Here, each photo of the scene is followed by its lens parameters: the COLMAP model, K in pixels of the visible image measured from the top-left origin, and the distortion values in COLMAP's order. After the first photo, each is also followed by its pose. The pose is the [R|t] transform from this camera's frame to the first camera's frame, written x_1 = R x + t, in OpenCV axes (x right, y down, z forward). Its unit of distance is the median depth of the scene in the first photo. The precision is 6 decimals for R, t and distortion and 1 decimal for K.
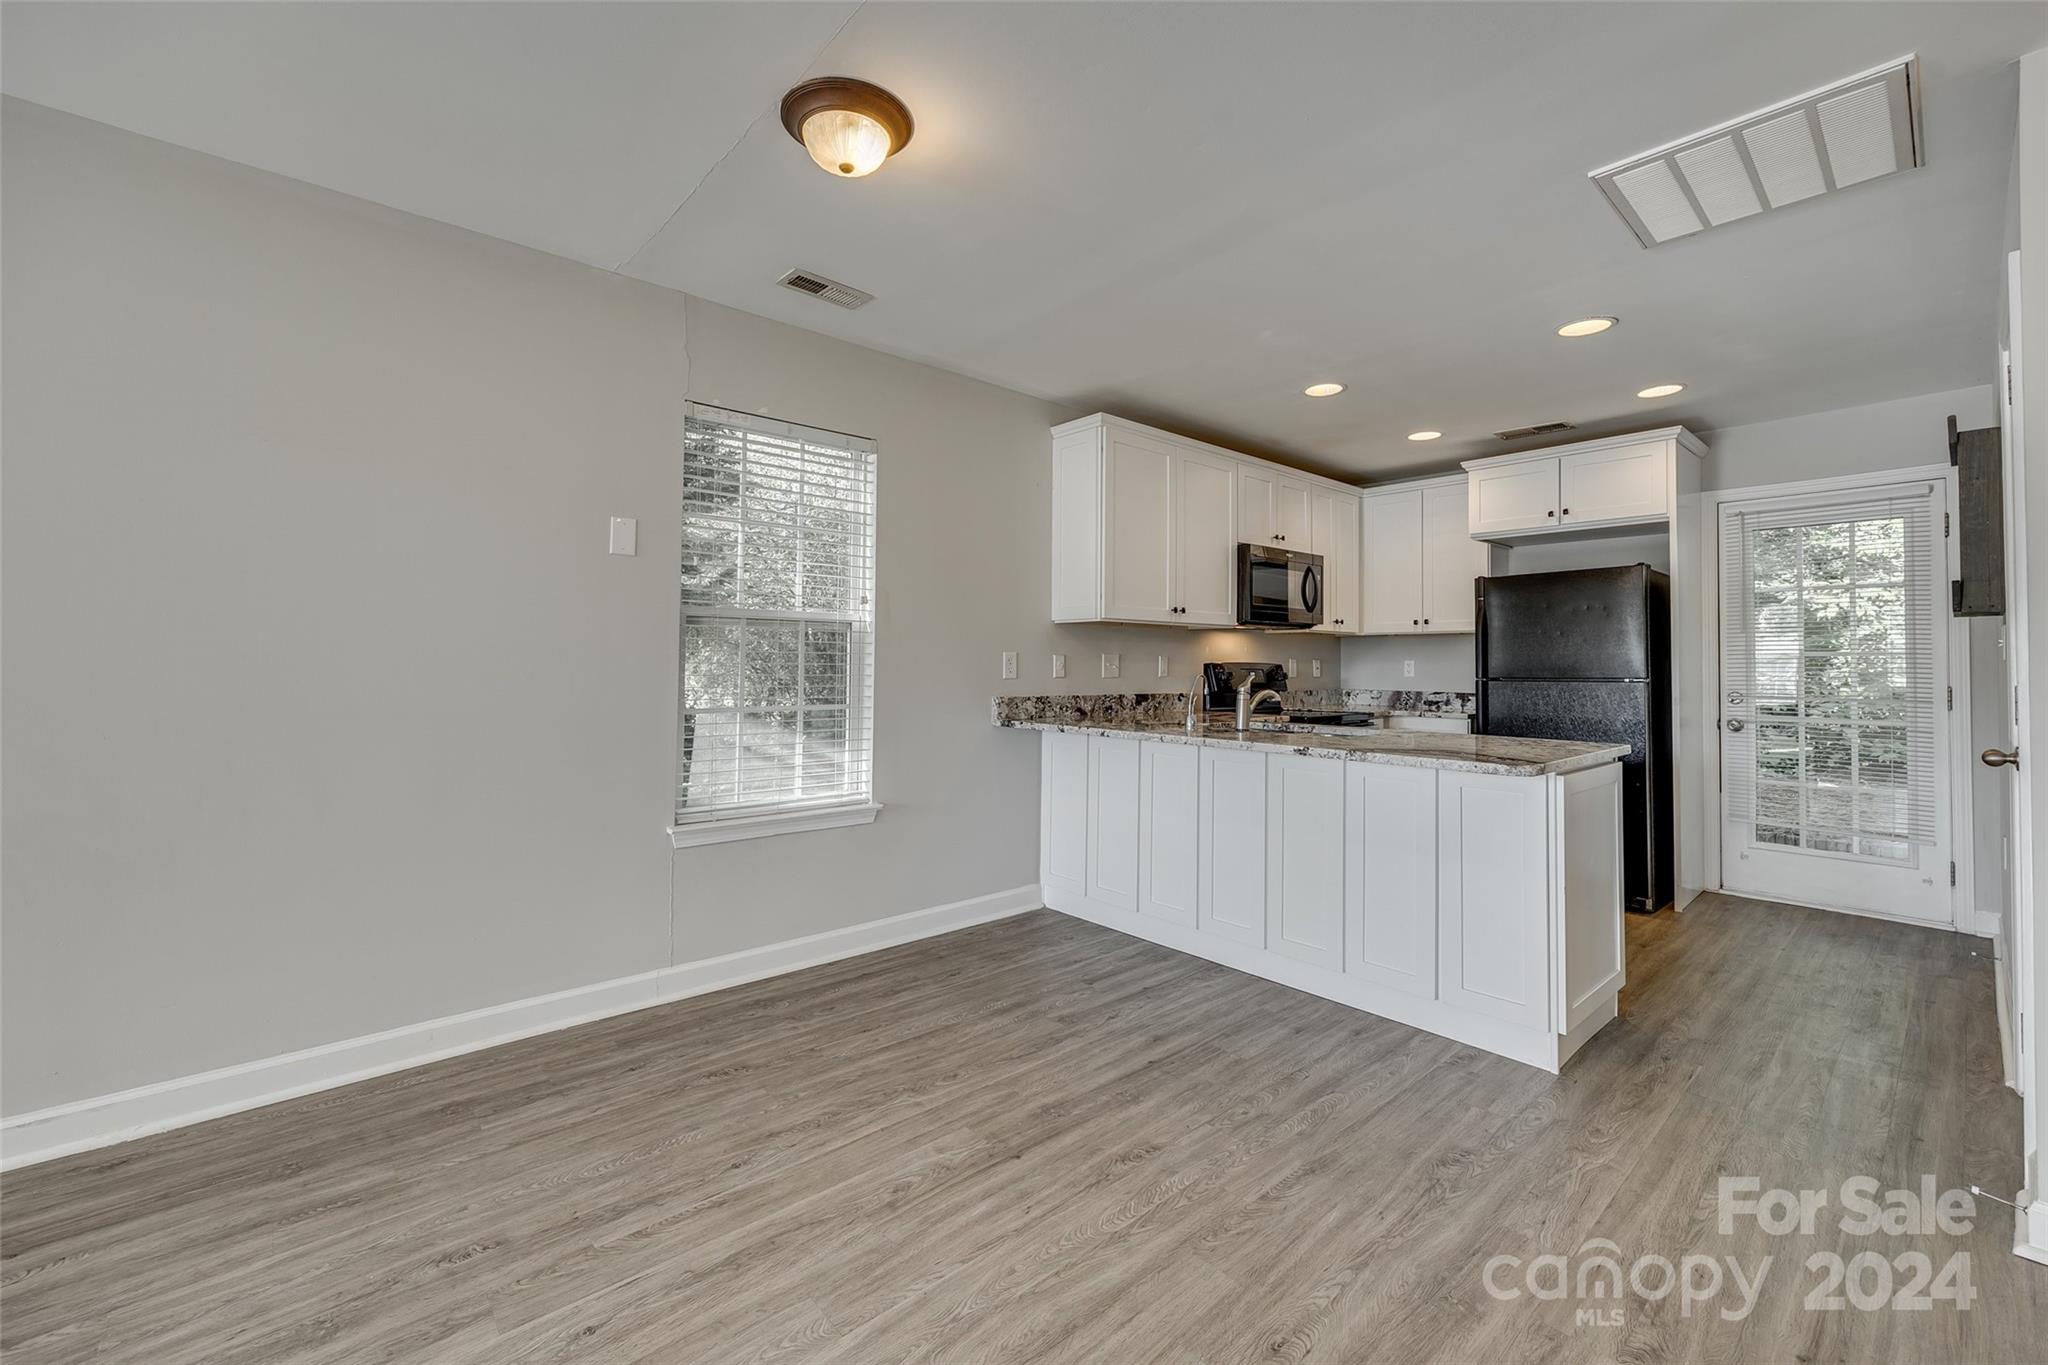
lens RADIAL K [[842.6, 0, 1021.1], [0, 842.6, 641.0], [0, 0, 1]] dist [-0.003423, -0.000648]
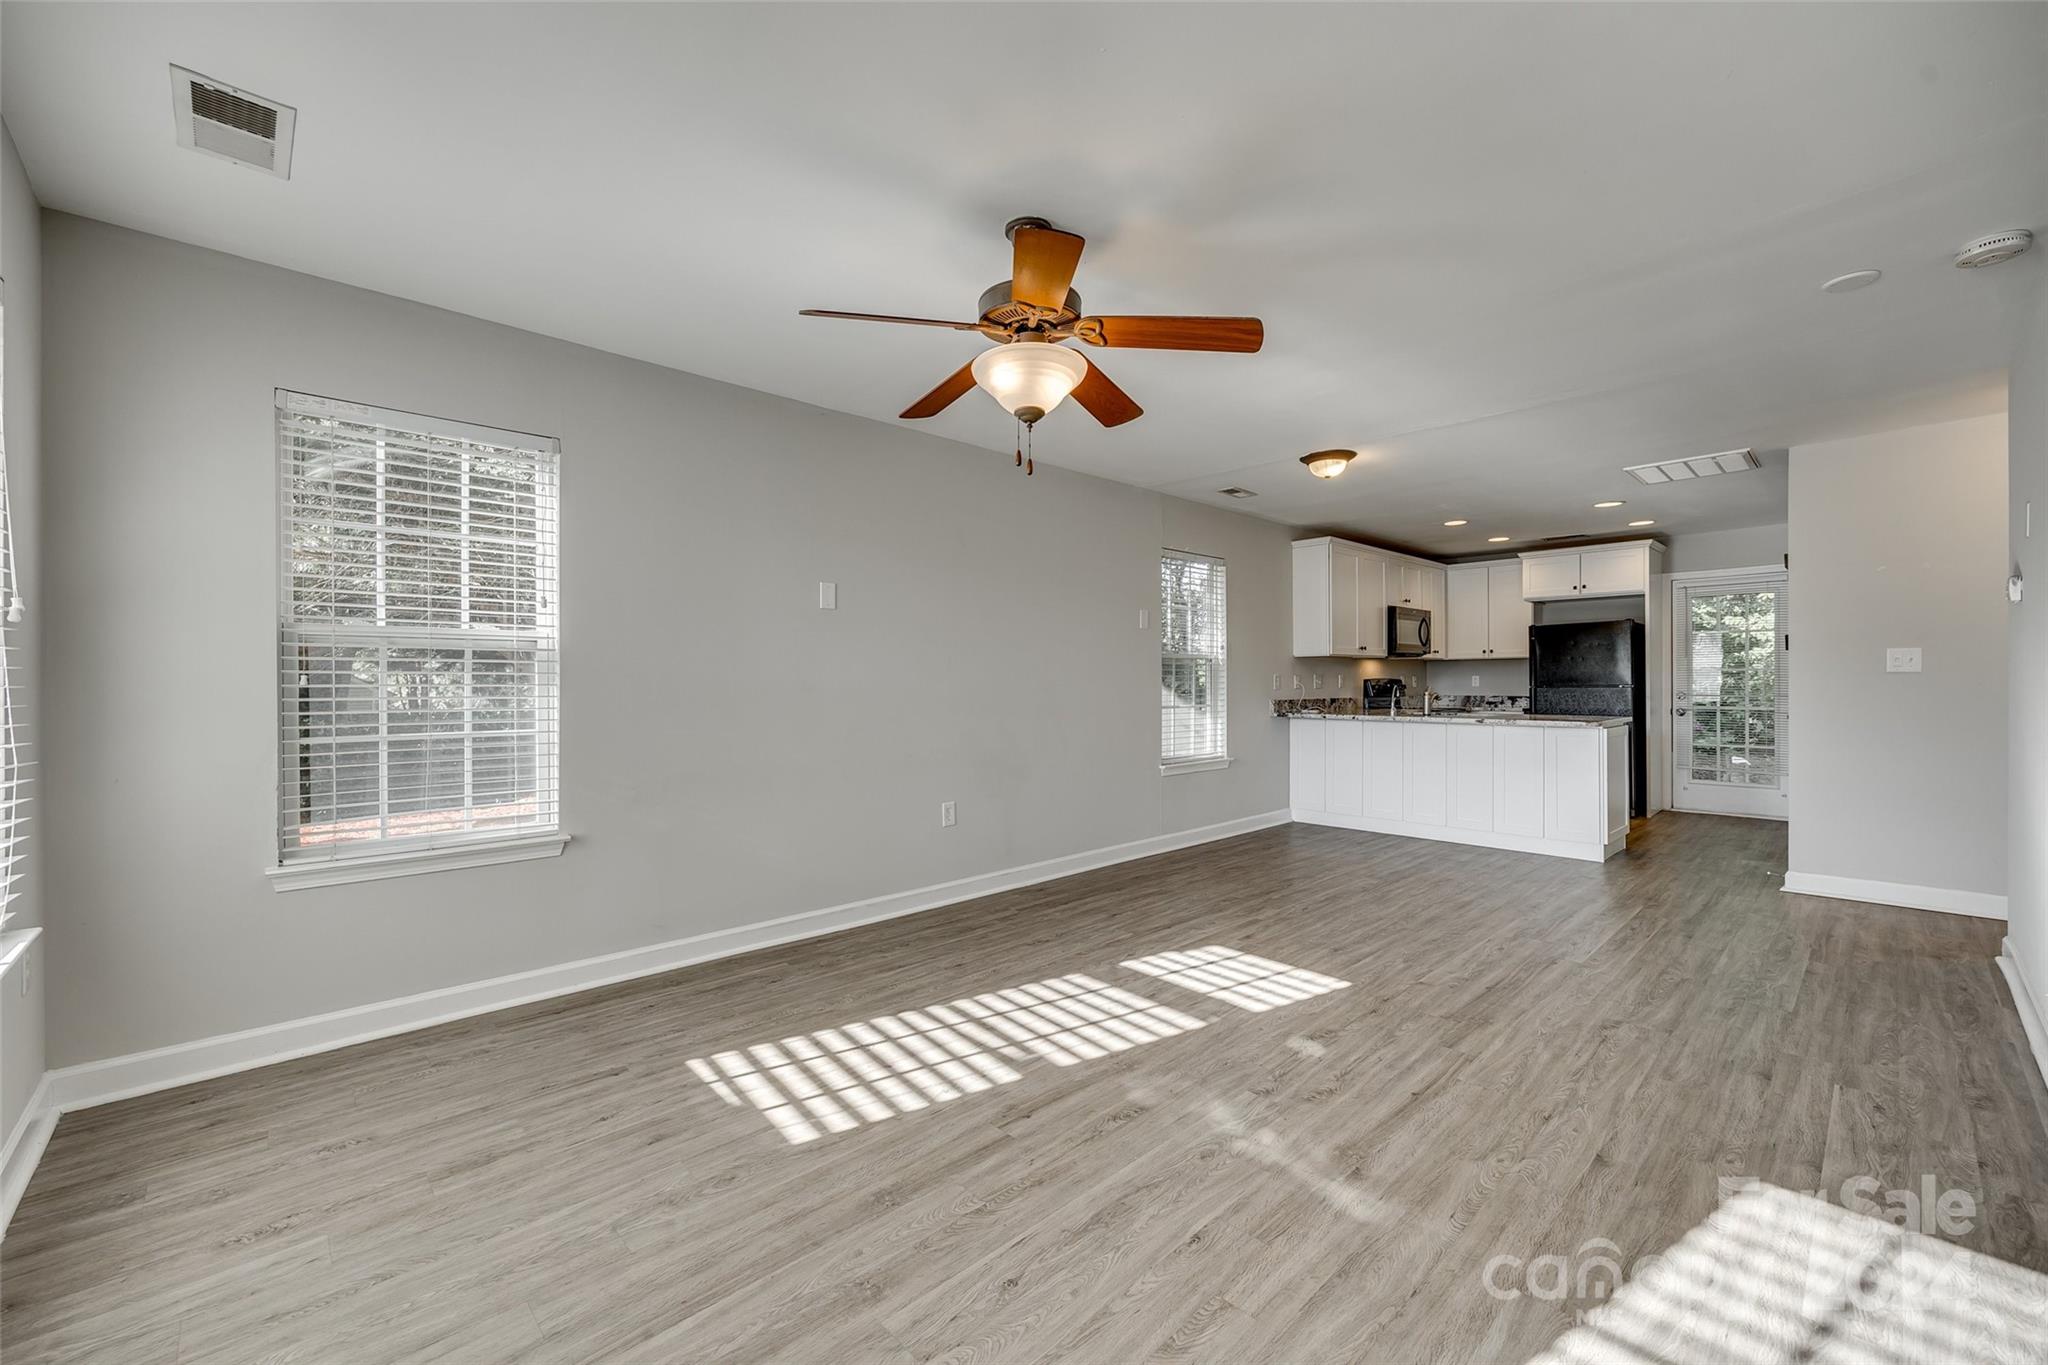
lens RADIAL K [[816.4, 0, 1030.7], [0, 816.4, 679.0], [0, 0, 1]] dist [-0.010075, 0.002390]
pose [[0.999341, -0.011569, 0.034393, -0.556563], [0.010702, 0.999623, 0.025293, -0.024135], [-0.034673, -0.024909, 0.999088, -0.636298]]
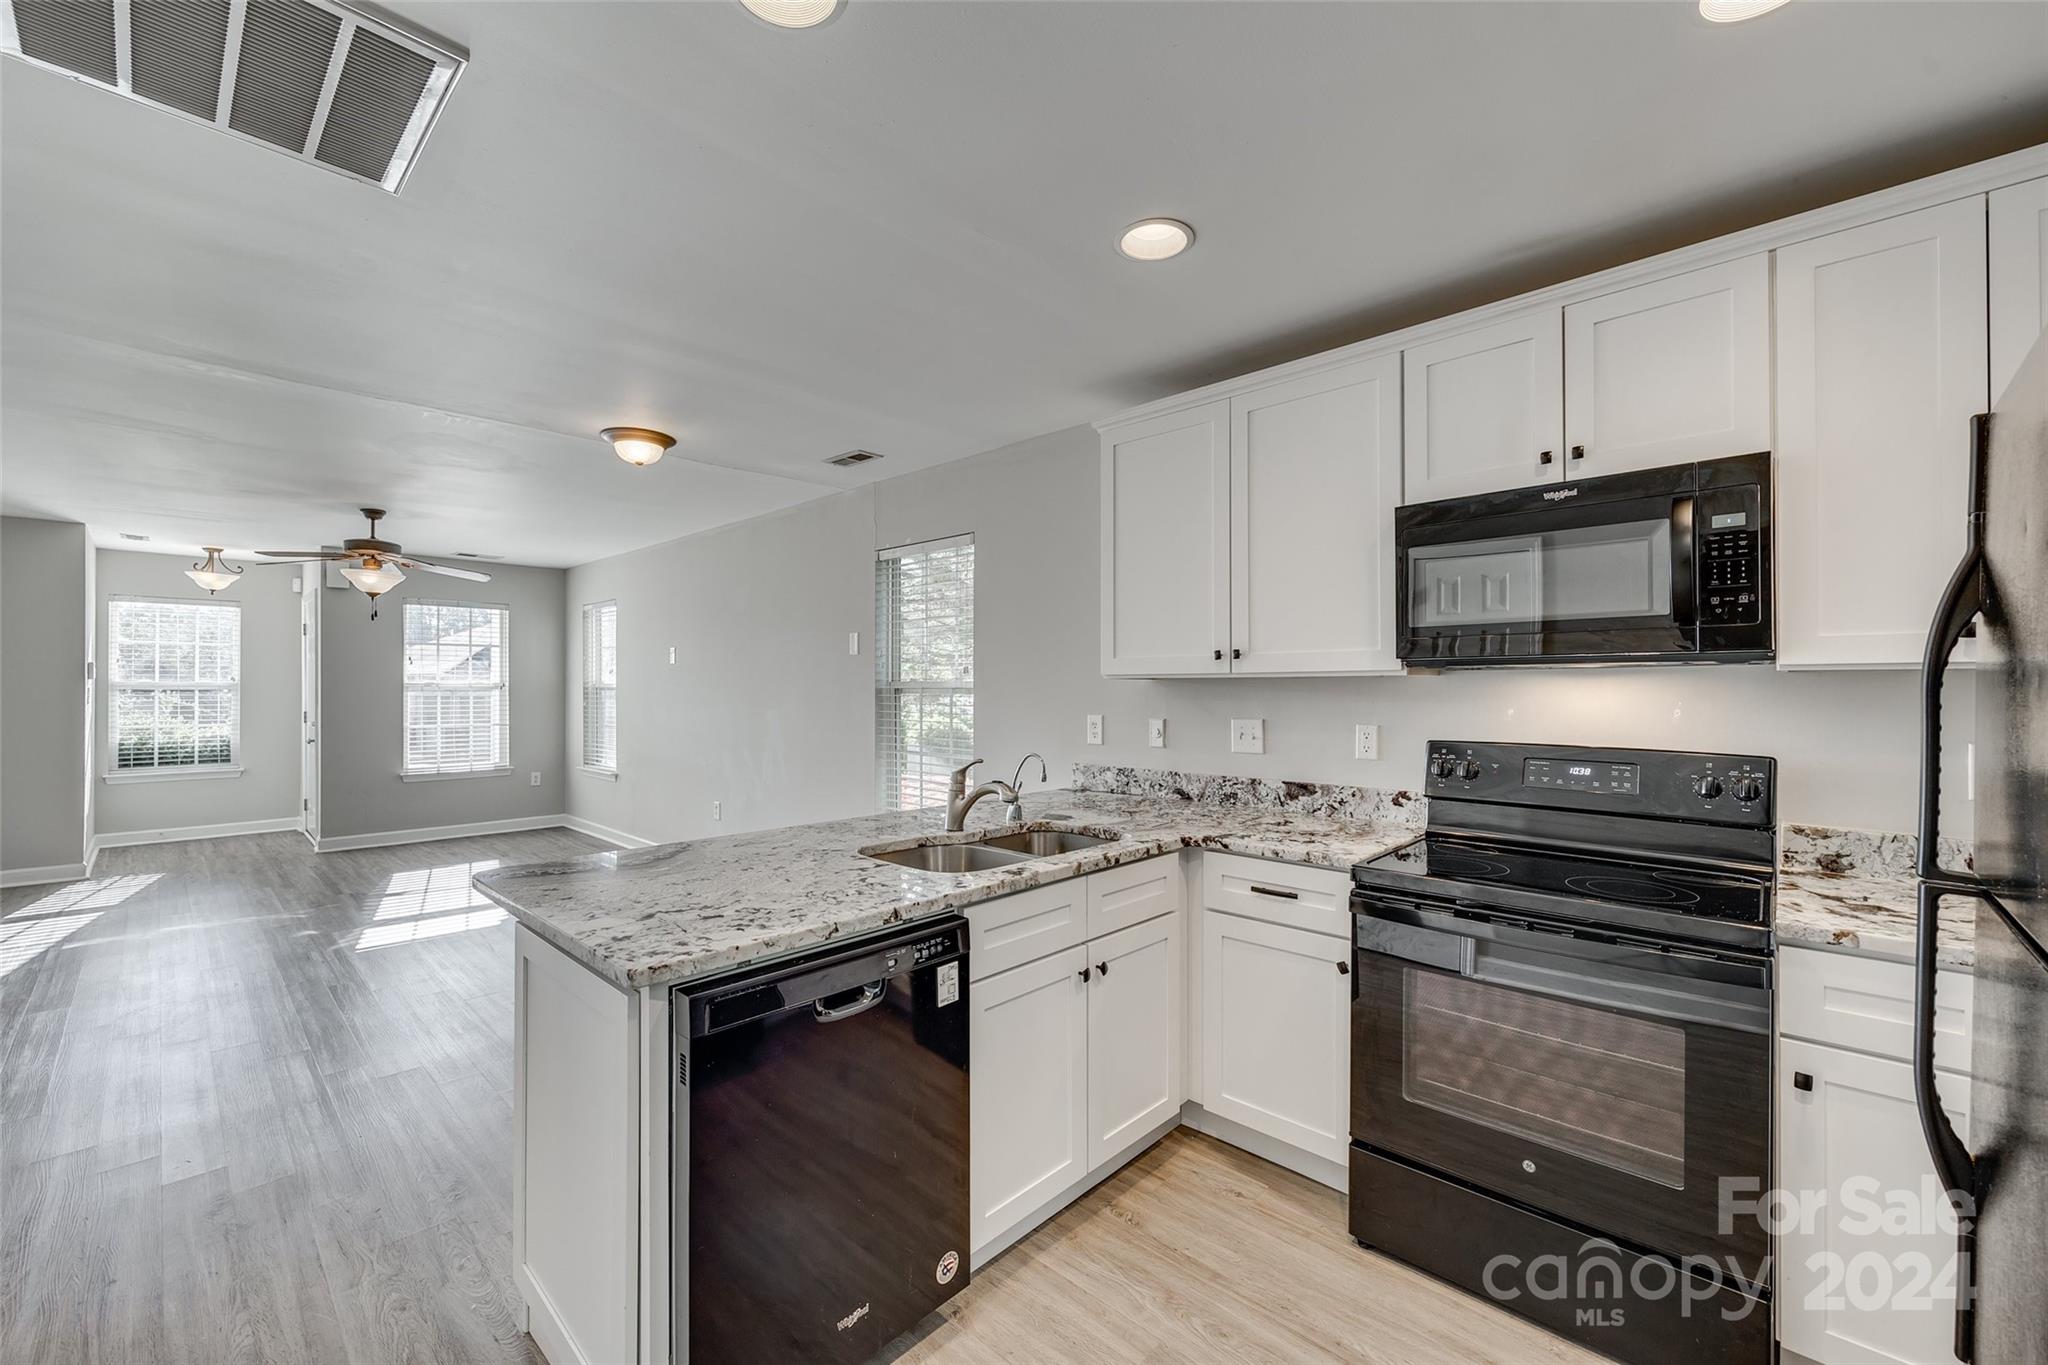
lens RADIAL K [[816.4, 0, 1032.7], [0, 816.4, 695.4], [0, 0, 1]] dist [-0.010075, 0.002390]
pose [[0.098991, 0.001422, -0.995087, 0.812485], [0.027817, 0.999604, 0.004196, -0.012694], [0.994699, -0.028096, 0.098912, 0.814565]]
